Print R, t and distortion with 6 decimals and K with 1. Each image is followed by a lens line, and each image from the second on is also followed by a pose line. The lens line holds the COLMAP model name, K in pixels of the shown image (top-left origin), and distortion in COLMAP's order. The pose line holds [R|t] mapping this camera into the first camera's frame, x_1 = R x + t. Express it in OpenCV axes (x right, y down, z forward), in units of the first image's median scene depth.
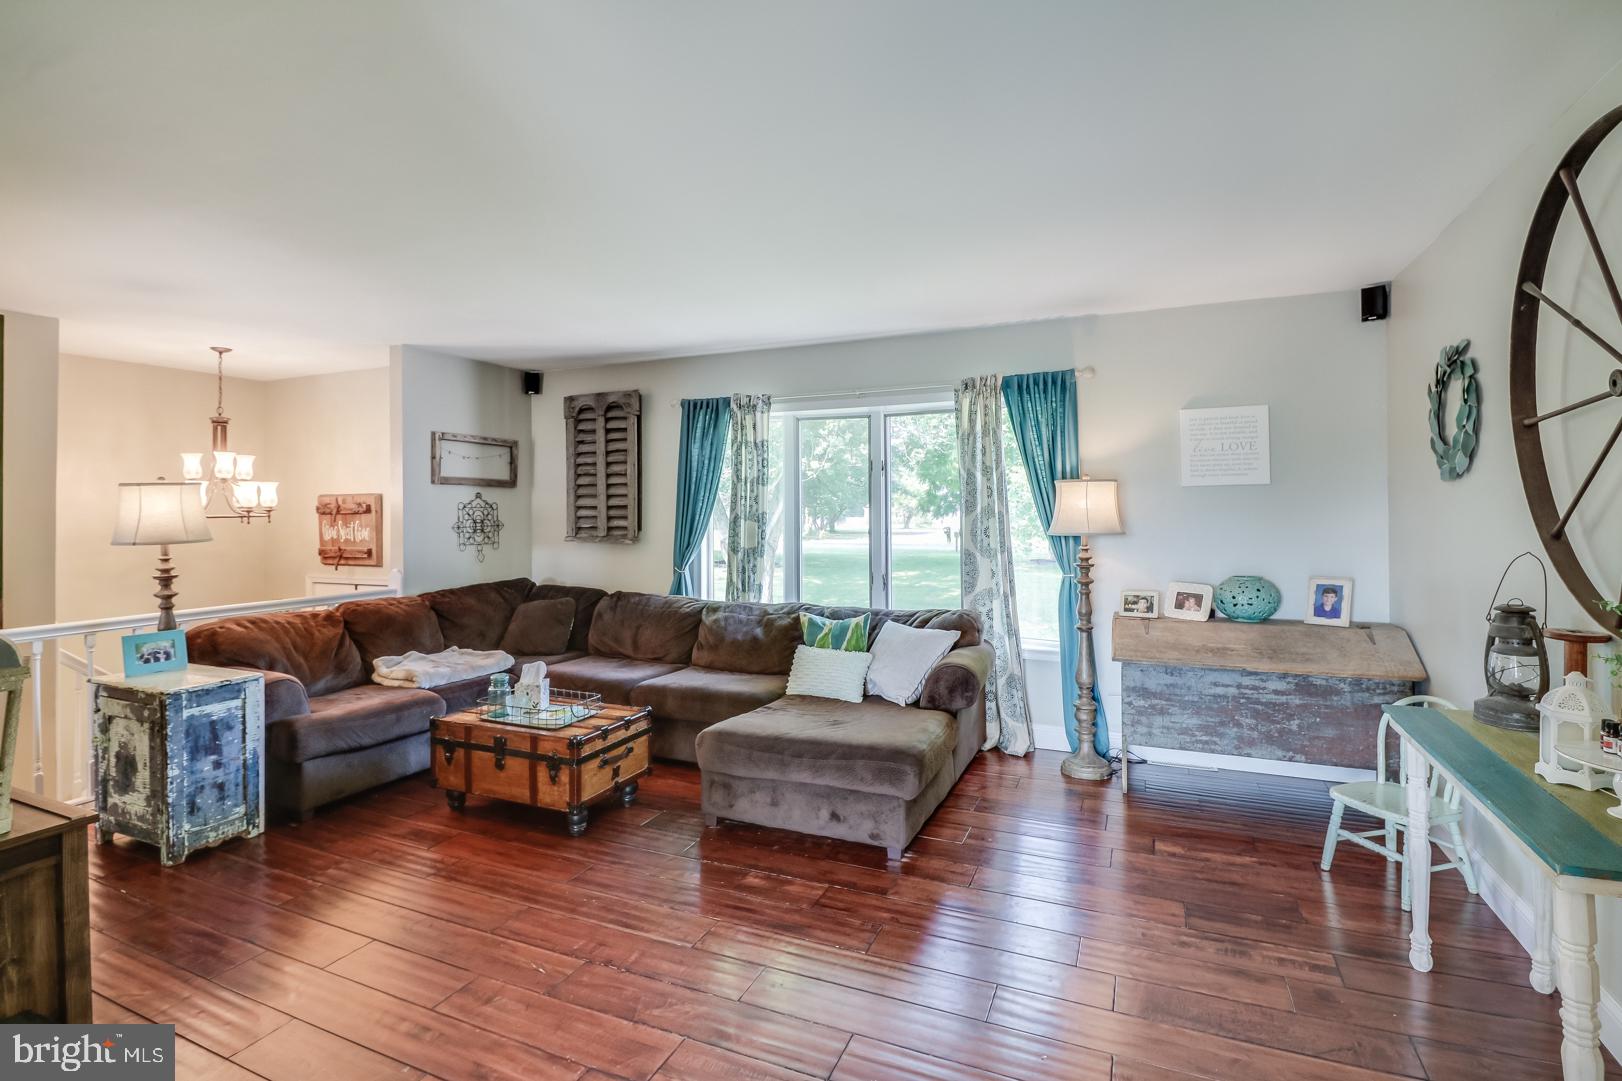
lens RADIAL K [[764.5, 0, 812.9], [0, 764.5, 505.7], [0, 0, 1]] dist [-0.004808, -0.000514]
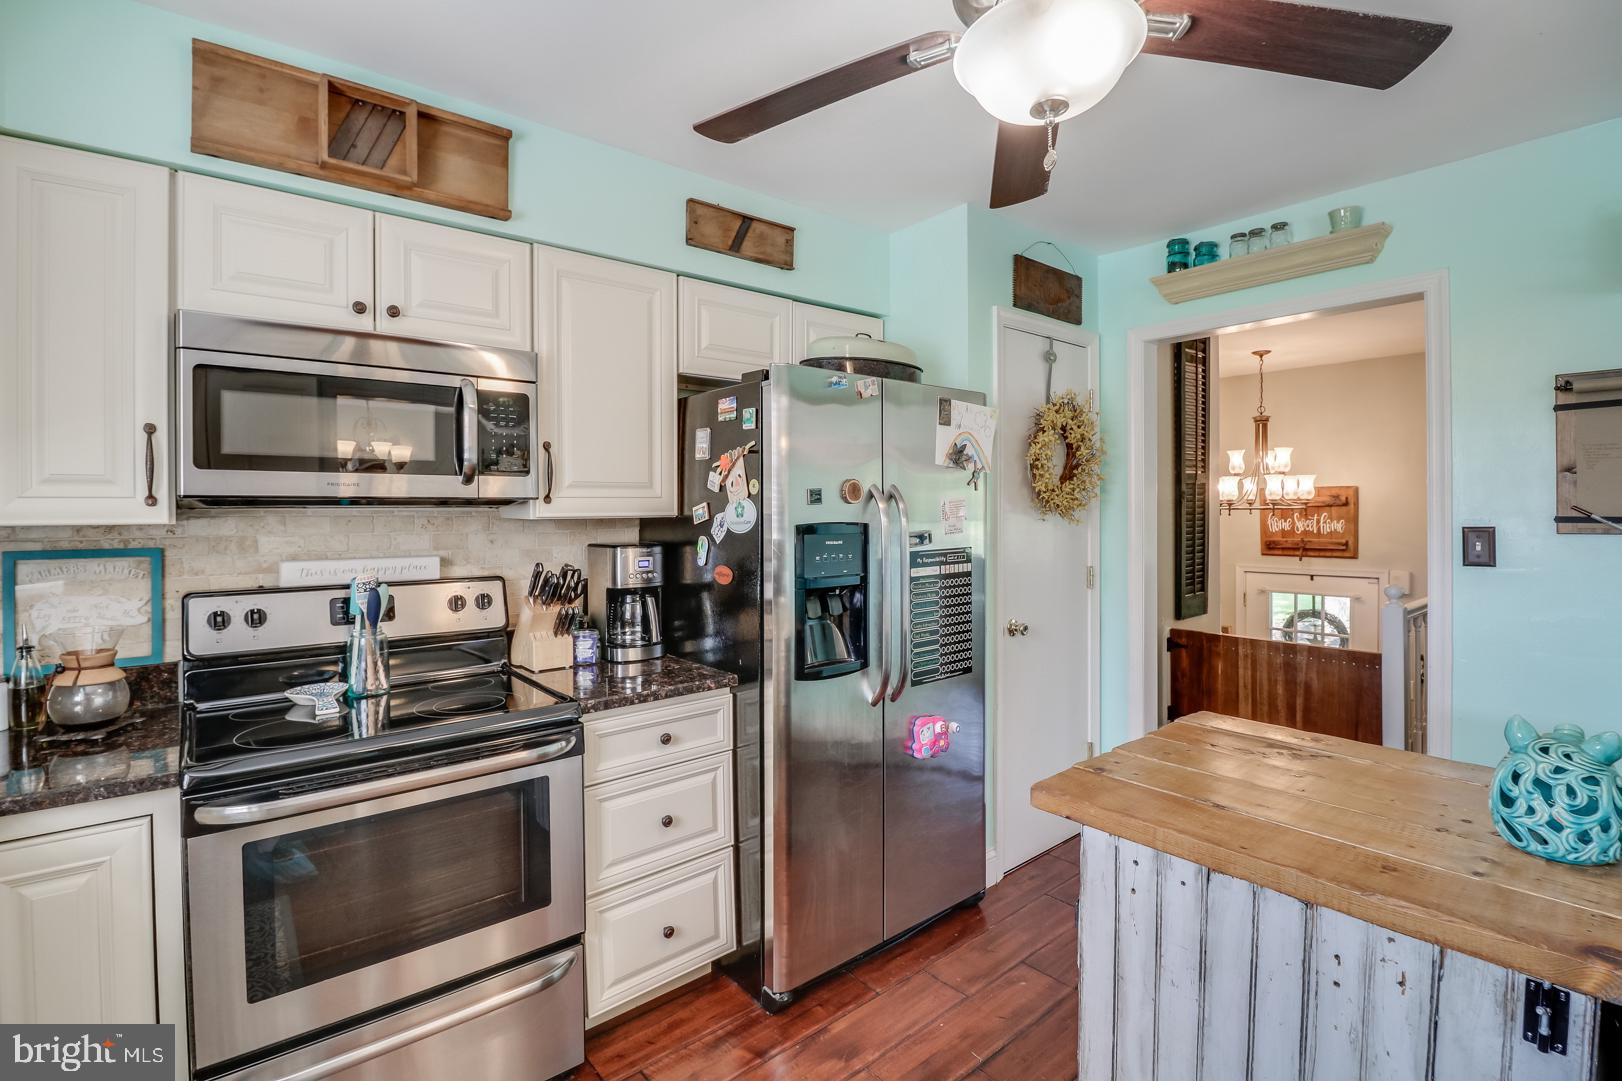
lens RADIAL K [[764.5, 0, 812.9], [0, 764.5, 505.7], [0, 0, 1]] dist [-0.004808, -0.000514]
pose [[0.901147, 0.004365, -0.433491, -0.980963], [-0.001904, 0.999980, 0.006110, 0.006368], [0.433509, -0.004681, 0.901137, -0.270375]]
